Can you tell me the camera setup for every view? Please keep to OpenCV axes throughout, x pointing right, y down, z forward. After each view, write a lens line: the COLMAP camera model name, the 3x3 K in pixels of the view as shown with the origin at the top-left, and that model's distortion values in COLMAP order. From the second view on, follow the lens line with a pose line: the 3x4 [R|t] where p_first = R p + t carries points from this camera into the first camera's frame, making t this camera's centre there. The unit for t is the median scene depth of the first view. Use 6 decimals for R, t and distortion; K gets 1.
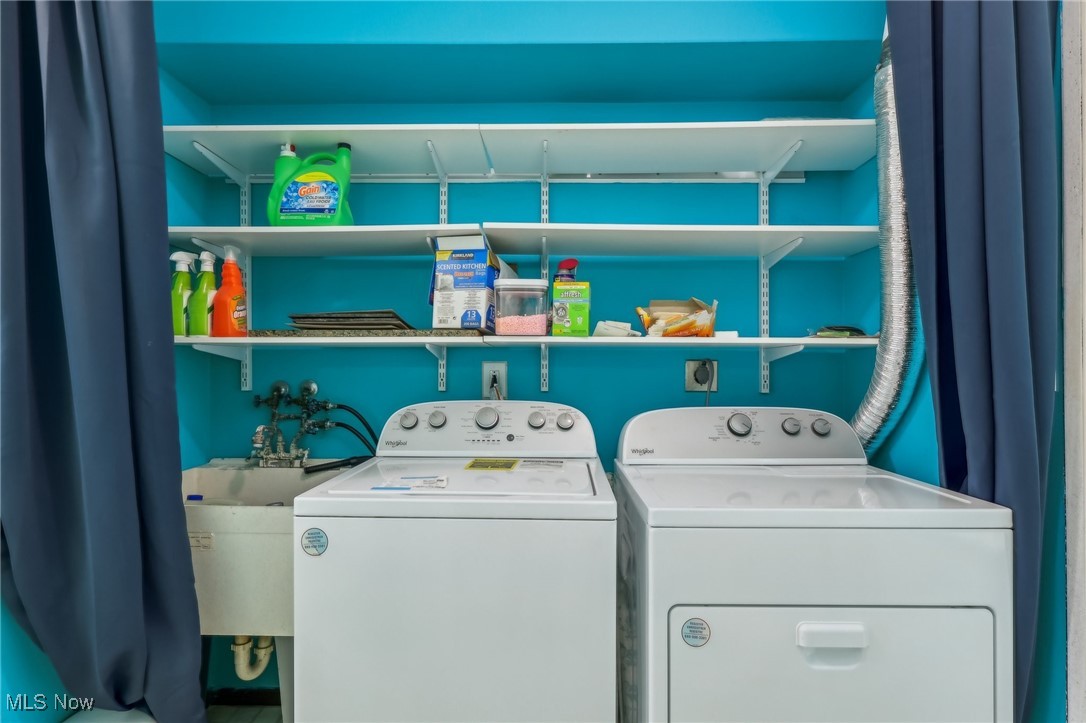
lens RADIAL K [[574.4, 0, 517.1], [0, 574.4, 362.1], [0, 0, 1]] dist [0.000782, 0.000603]
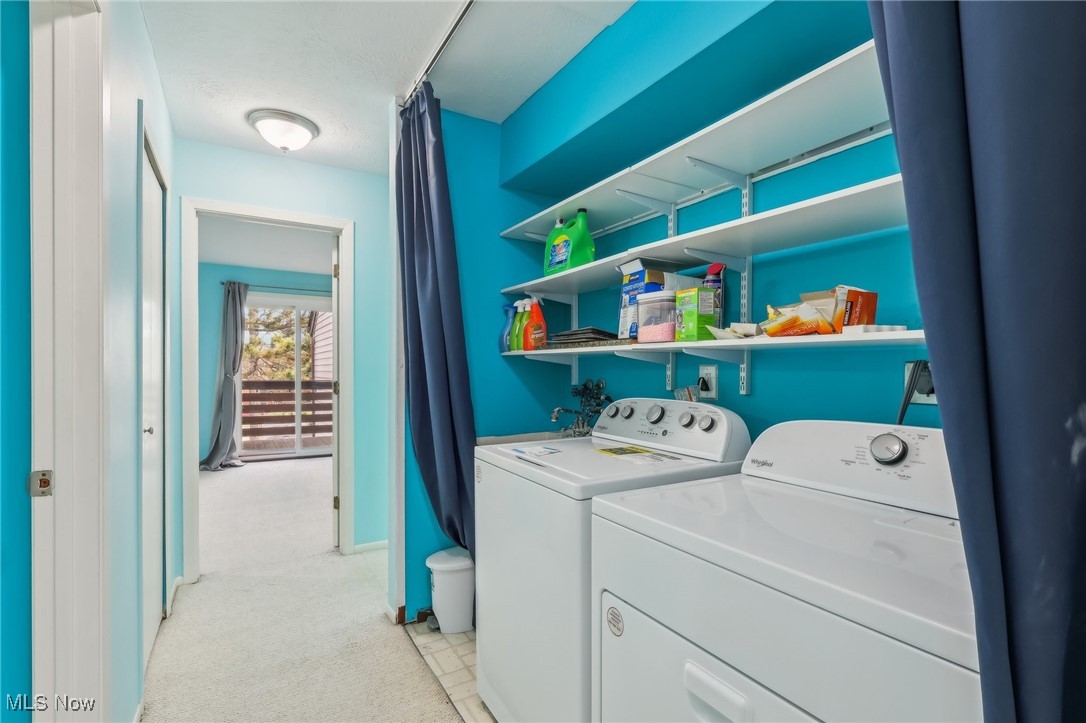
lens RADIAL K [[506.1, 0, 543.1], [0, 506.1, 372.4], [0, 0, 1]] dist [-0.002211, 0.000128]
pose [[0.526445, 0.009446, -0.850157, 0.718698], [0.004939, 0.999887, 0.014169, -0.002295], [0.850195, -0.011658, 0.526339, 0.279457]]
